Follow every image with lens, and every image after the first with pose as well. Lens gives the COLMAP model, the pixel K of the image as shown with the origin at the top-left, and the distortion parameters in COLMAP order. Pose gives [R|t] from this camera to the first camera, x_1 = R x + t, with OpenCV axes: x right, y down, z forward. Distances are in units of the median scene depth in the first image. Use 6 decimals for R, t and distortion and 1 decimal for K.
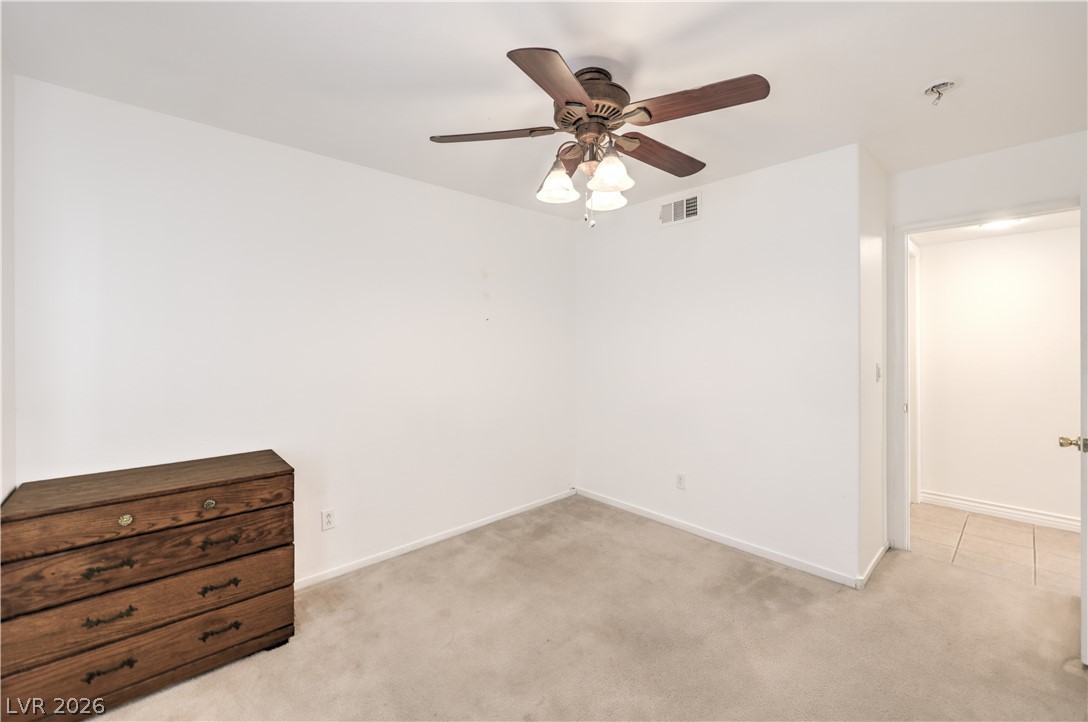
lens RADIAL K [[449.1, 0, 544.0], [0, 449.1, 361.0], [0, 0, 1]] dist [0.000282, 0.000061]
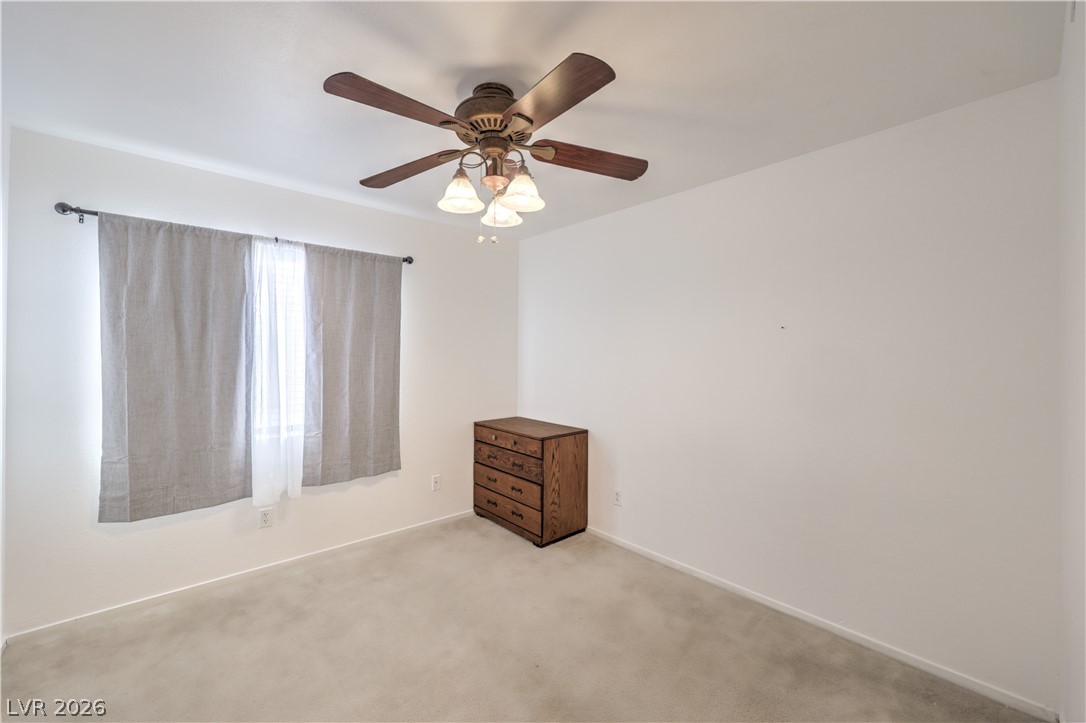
lens RADIAL K [[430.5, 0, 543.0], [0, 430.5, 361.5], [0, 0, 1]] dist [-0.000896, 0.000233]
pose [[-0.009049, 0.017575, -0.999805, 1.053744], [-0.049902, 0.998592, 0.018005, -0.060162], [0.998713, 0.050055, -0.008159, 1.123295]]
